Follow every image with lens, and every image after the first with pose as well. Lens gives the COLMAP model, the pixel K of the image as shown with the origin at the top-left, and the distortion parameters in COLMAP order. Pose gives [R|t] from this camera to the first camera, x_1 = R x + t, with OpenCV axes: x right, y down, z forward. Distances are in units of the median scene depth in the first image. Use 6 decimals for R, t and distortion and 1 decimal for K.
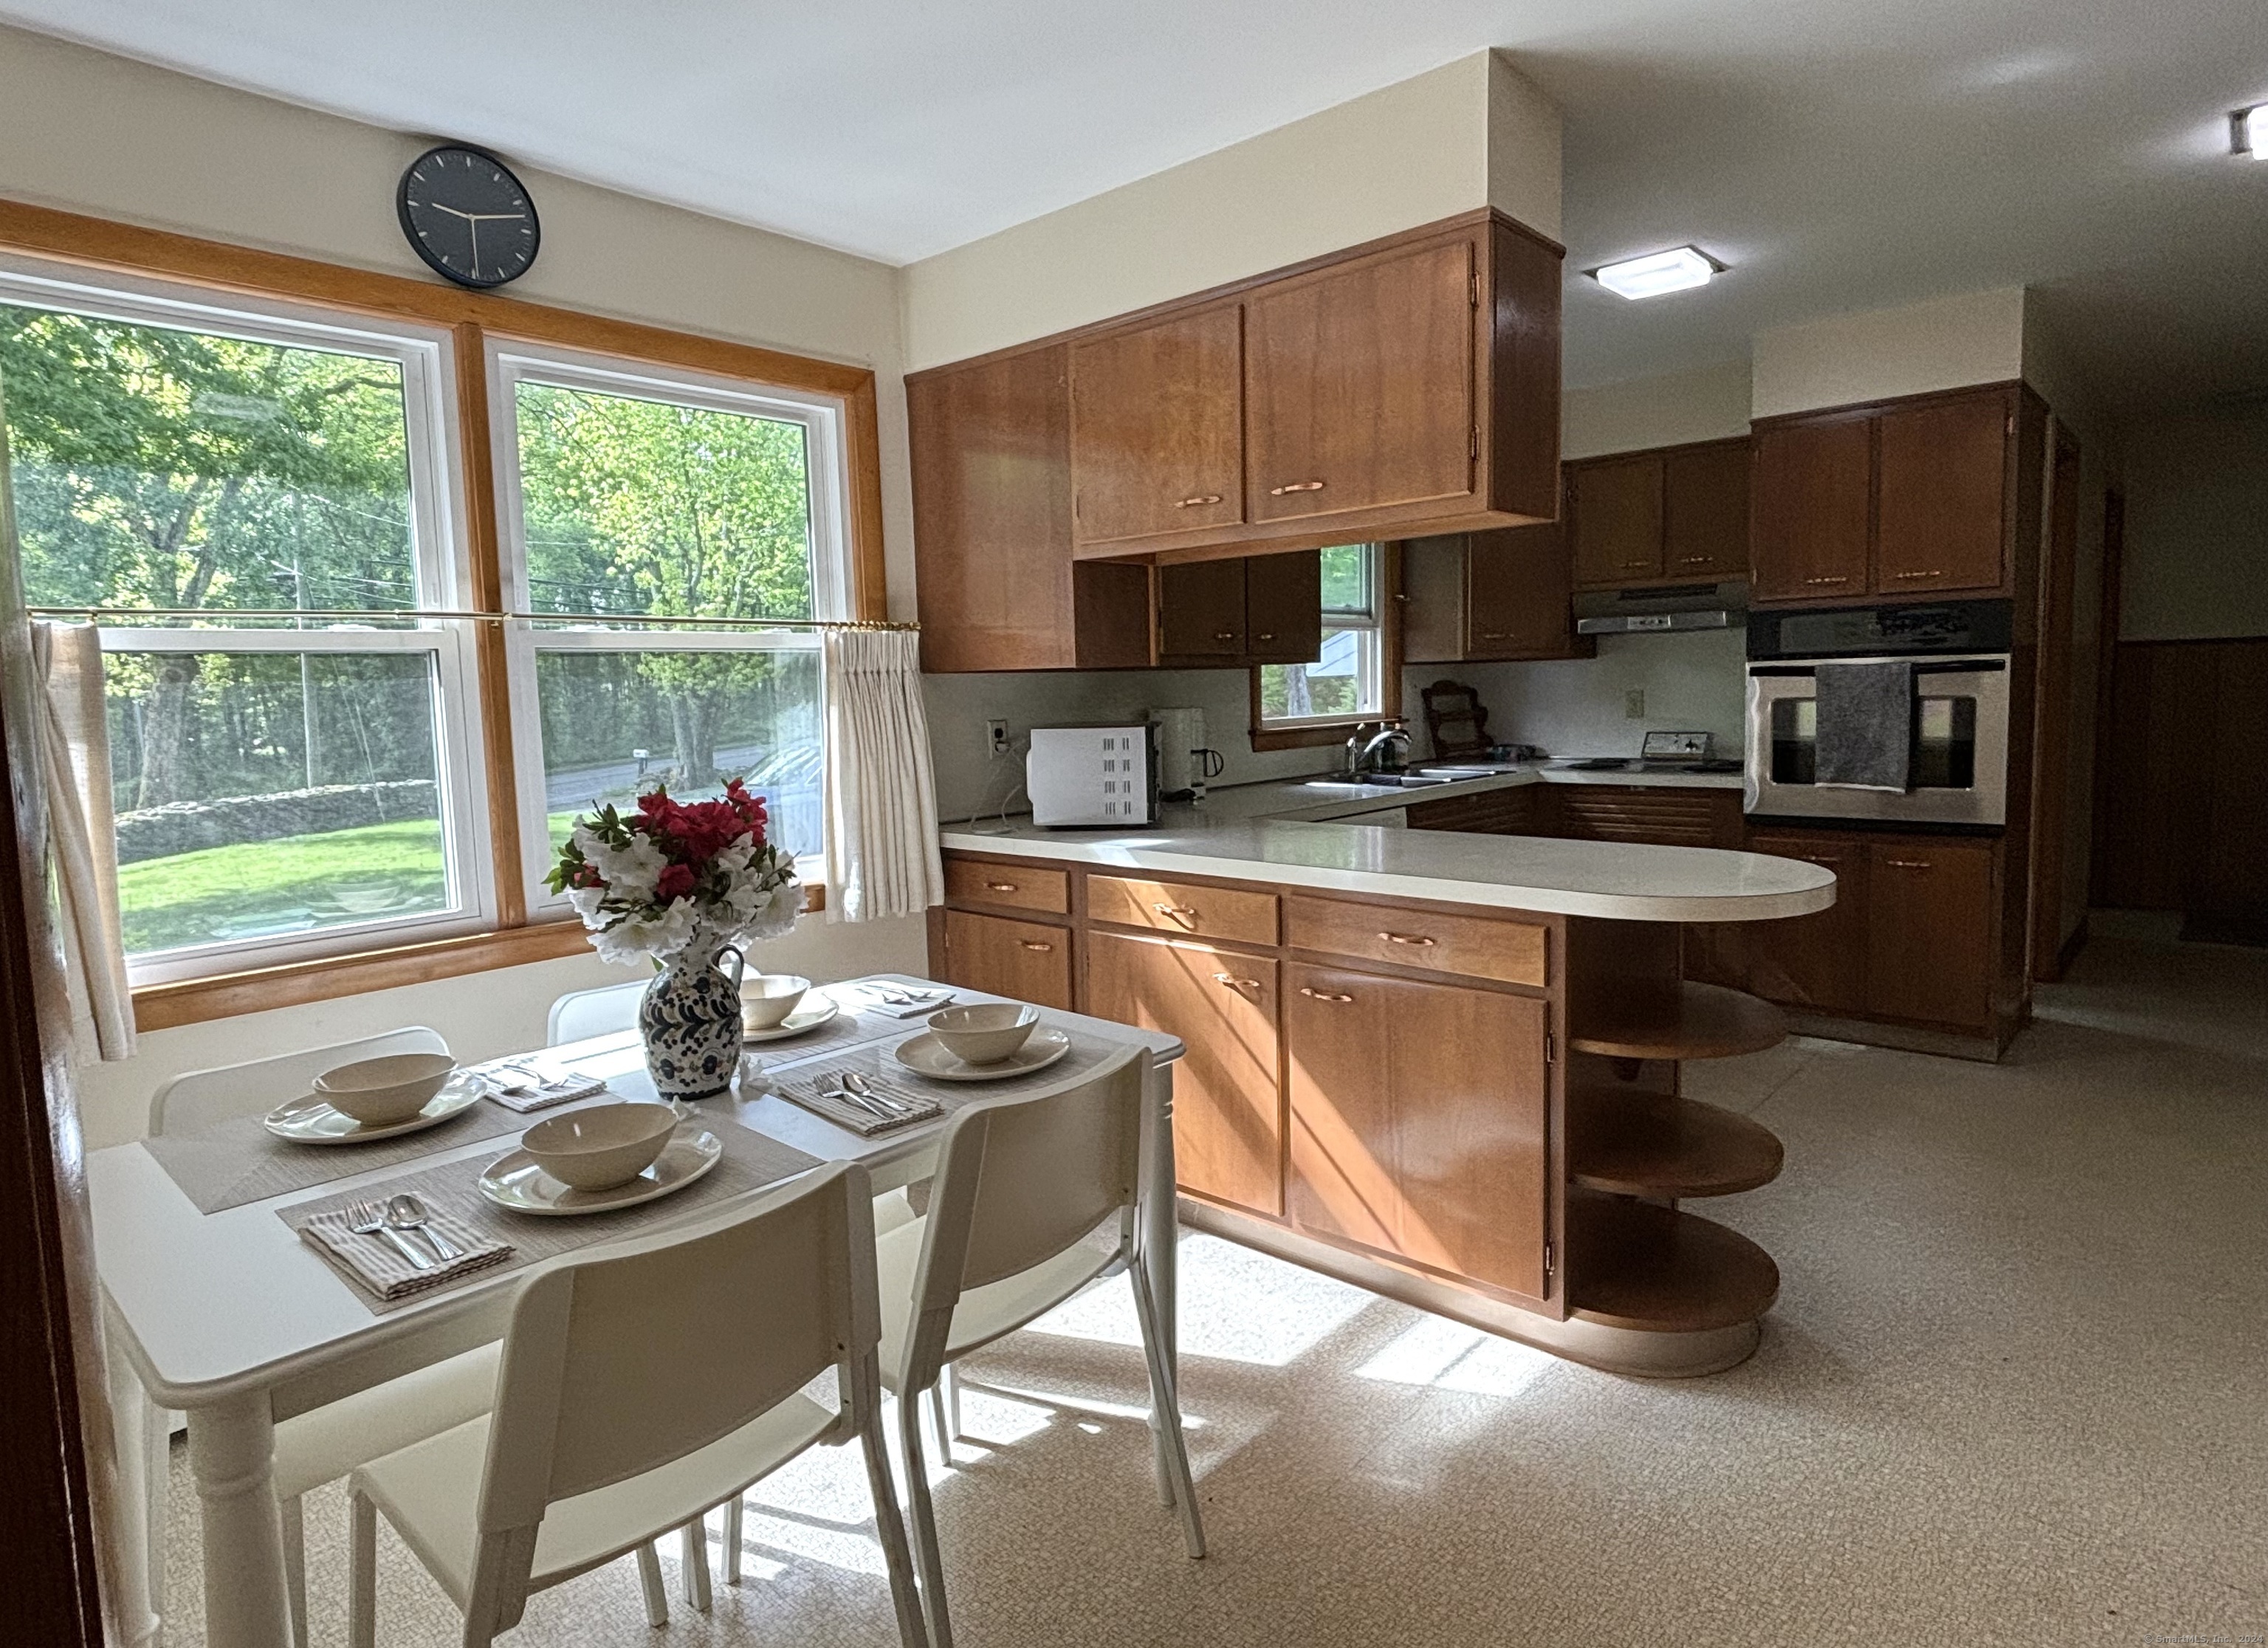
lens RADIAL K [[1271.8, 0, 1109.8], [0, 1271.8, 814.3], [0, 0, 1]] dist [0.003216, -0.007982]
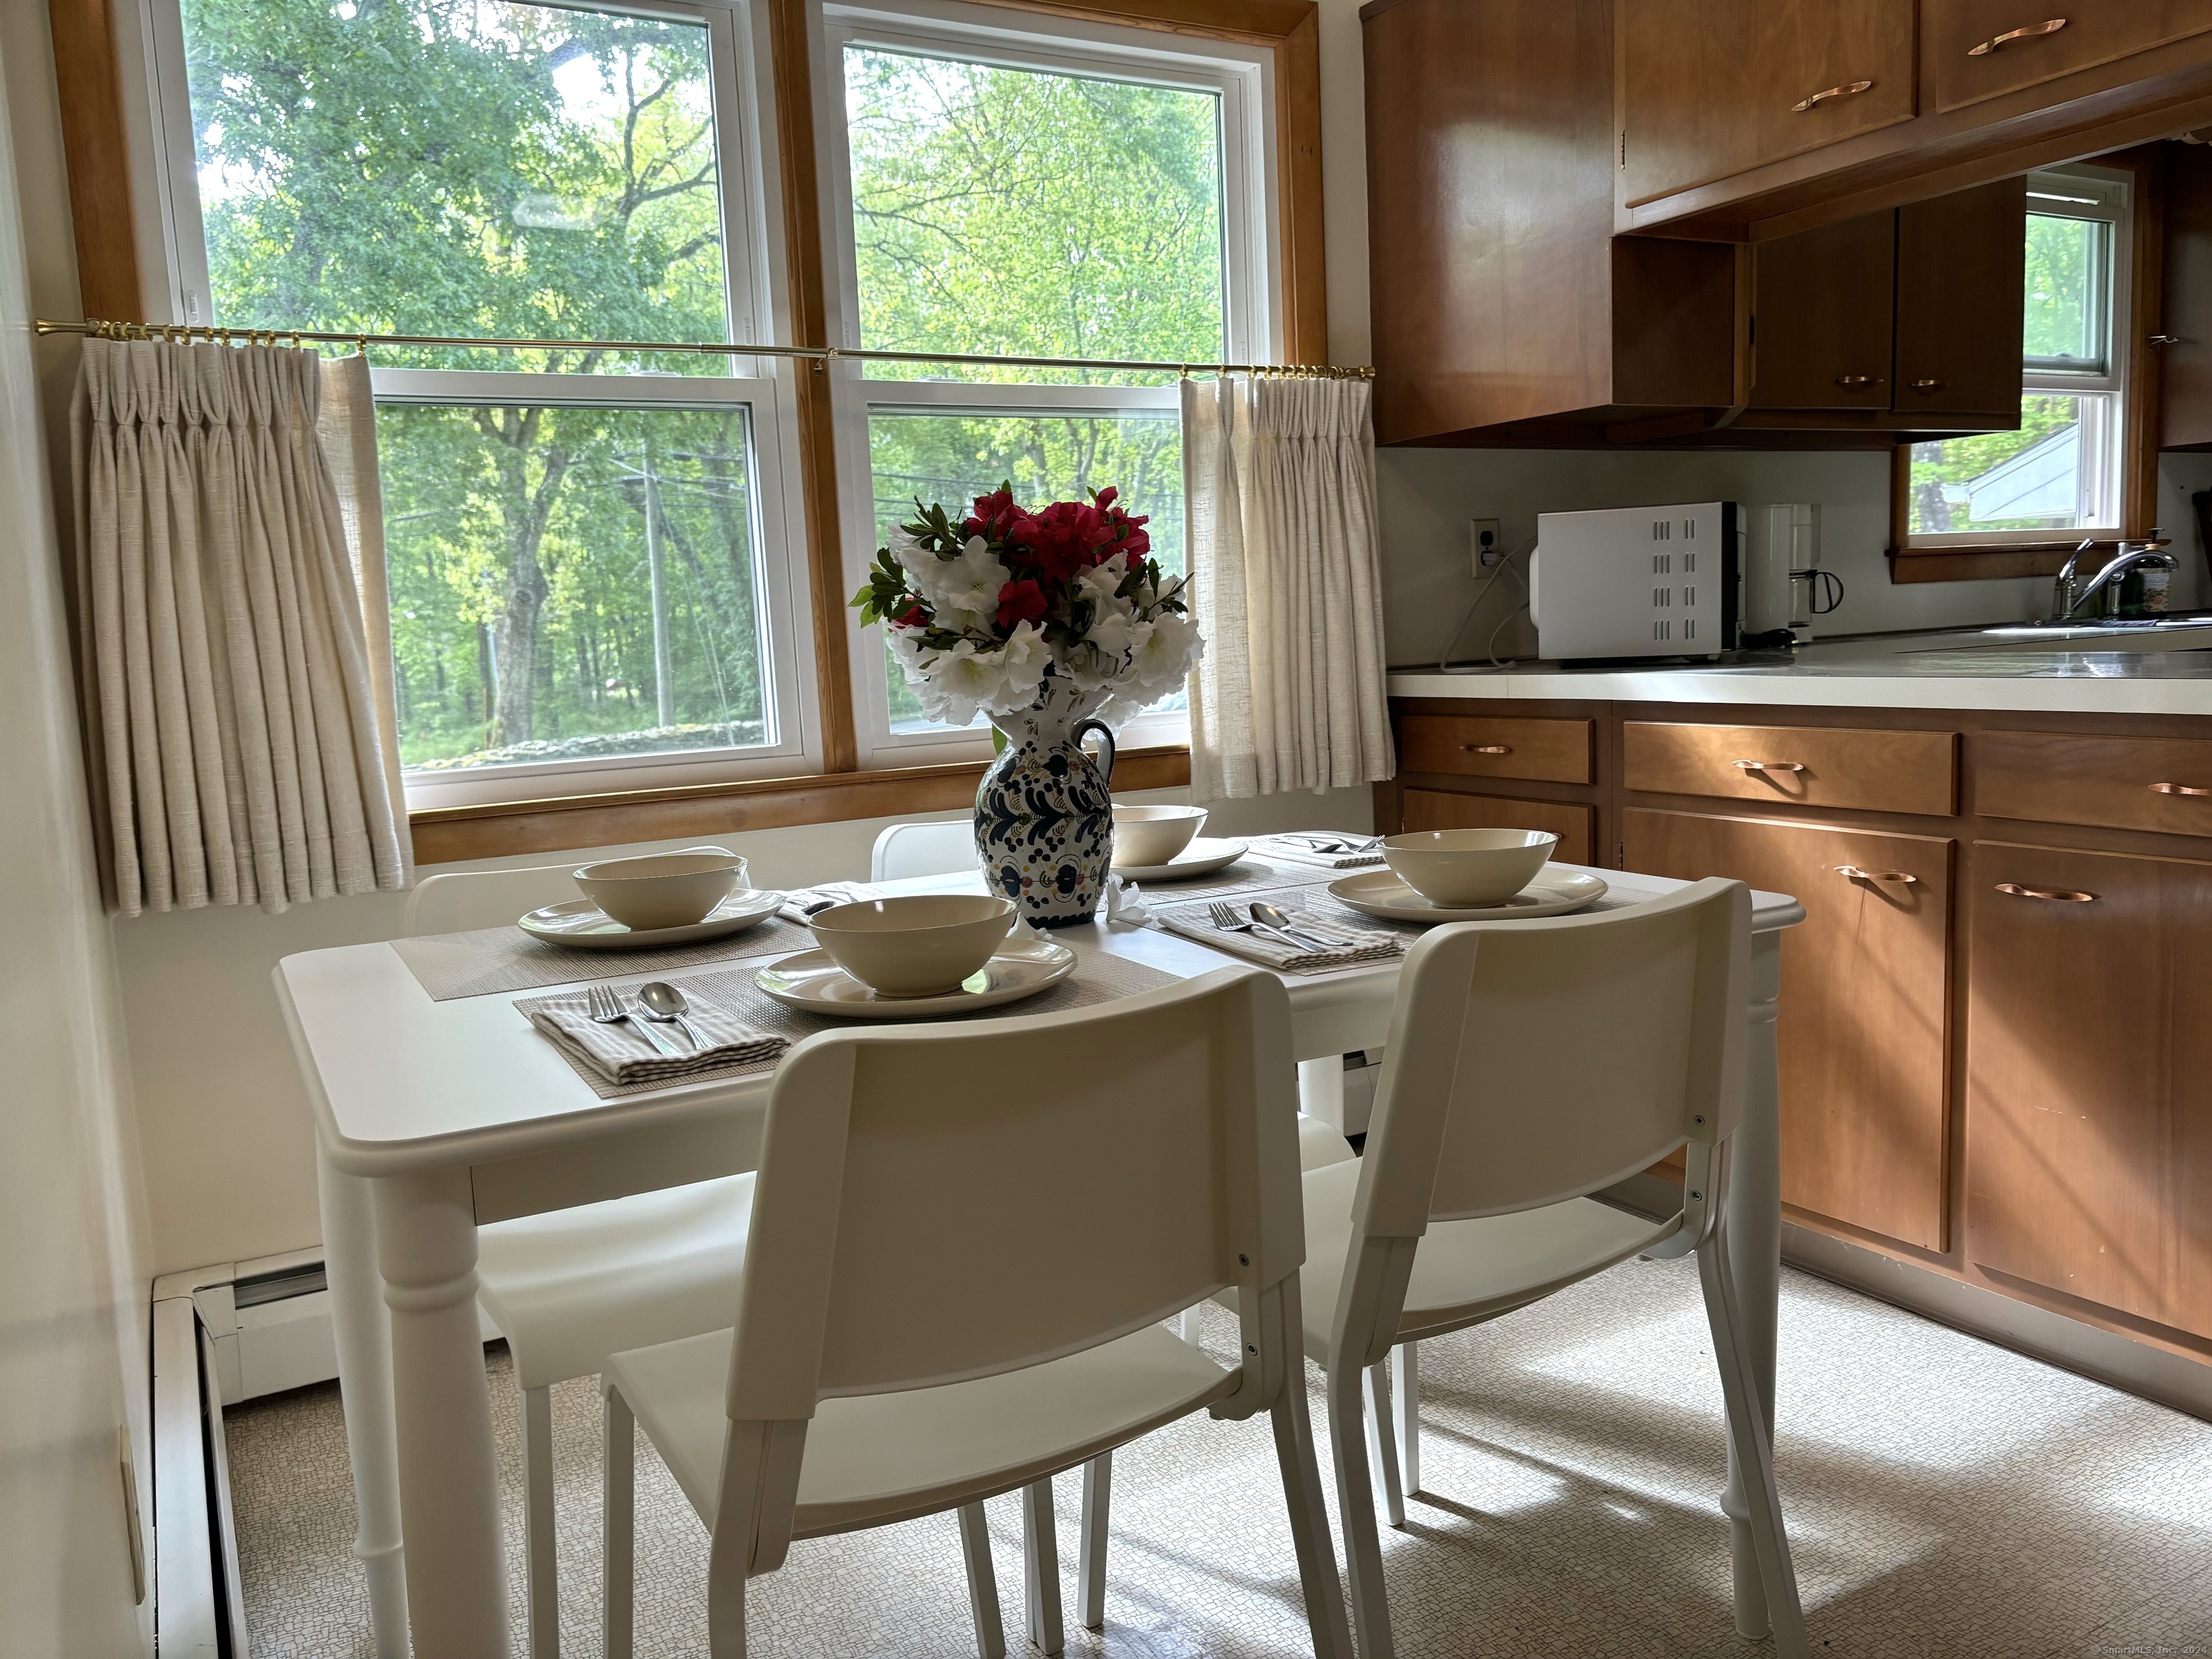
lens RADIAL K [[1661.9, 0, 1055.0], [0, 1661.9, 833.6], [0, 0, 1]] dist [0.100654, -0.135661]
pose [[0.945302, 0.021366, -0.325497, -0.012166], [-0.010128, 0.999294, 0.036181, 0.083020], [0.326040, -0.030905, 0.944851, 0.075430]]
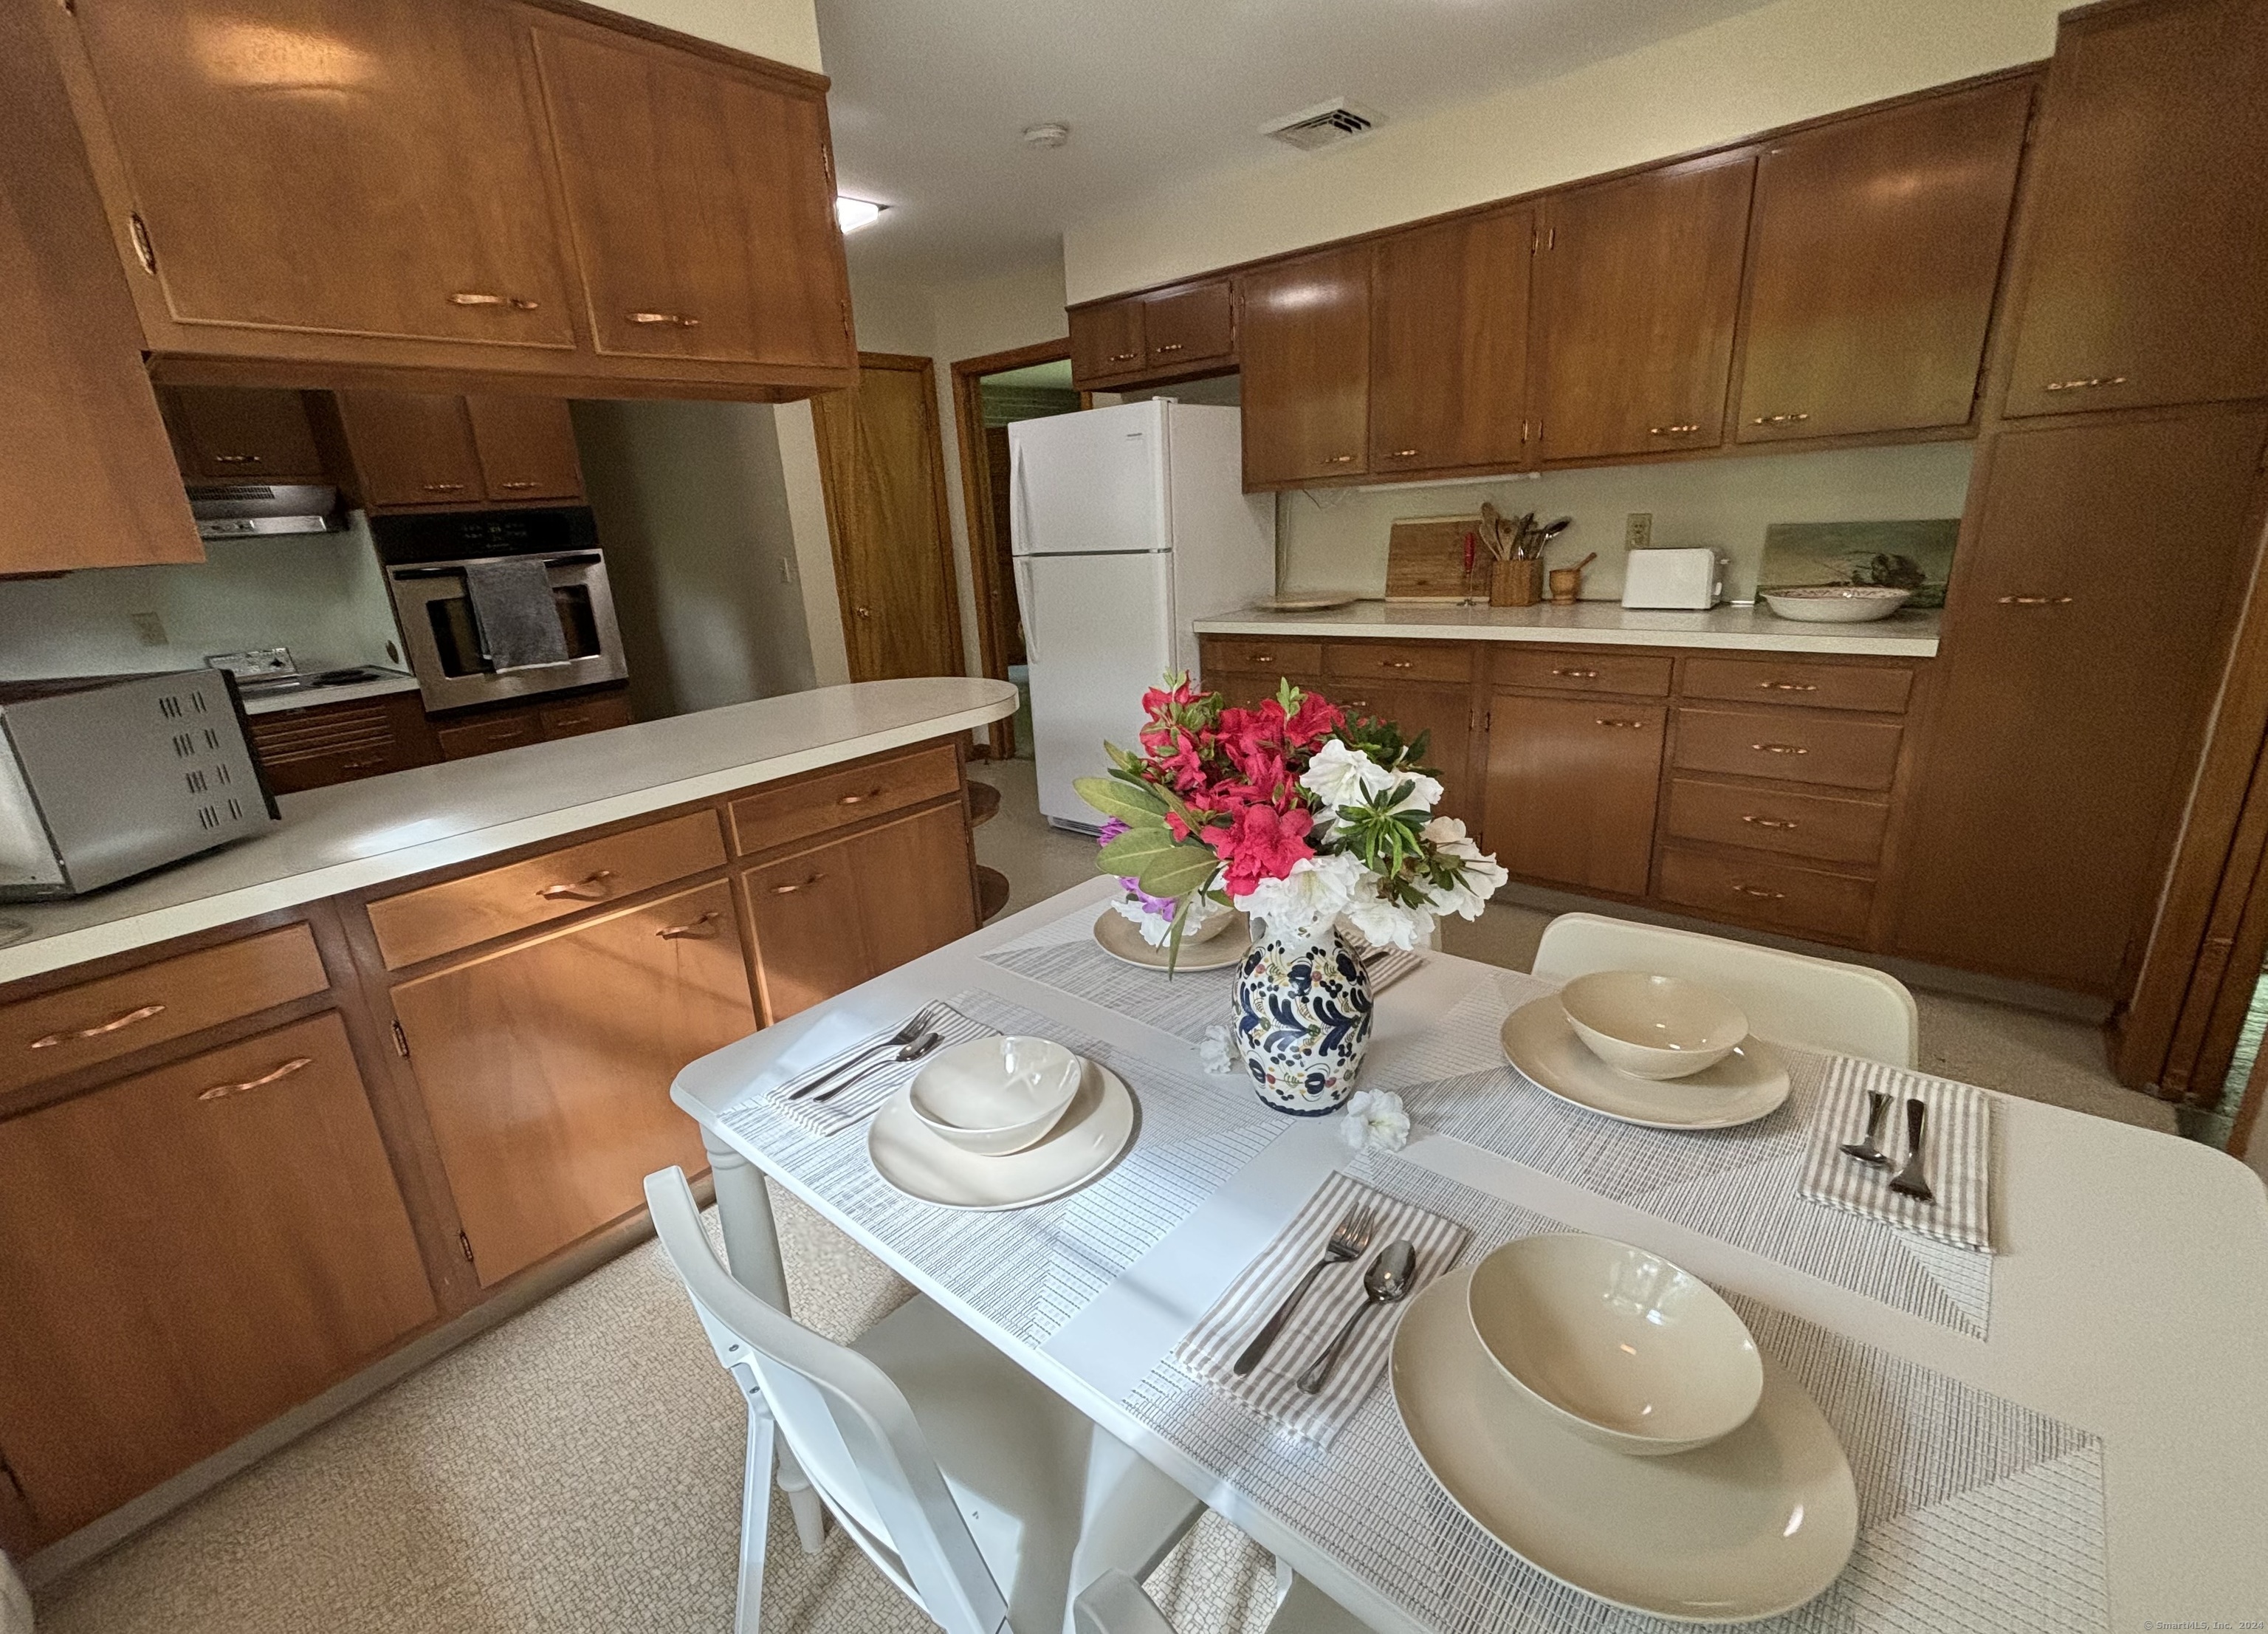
lens RADIAL K [[985.9, 0, 1063.9], [0, 985.9, 823.6], [0, 0, 1]] dist [0.000091, 0.000001]
pose [[0.003331, -0.276769, 0.960931, -0.504956], [0.171865, 0.946796, 0.272102, -0.068506], [-0.985115, 0.164244, 0.050720, 0.693749]]
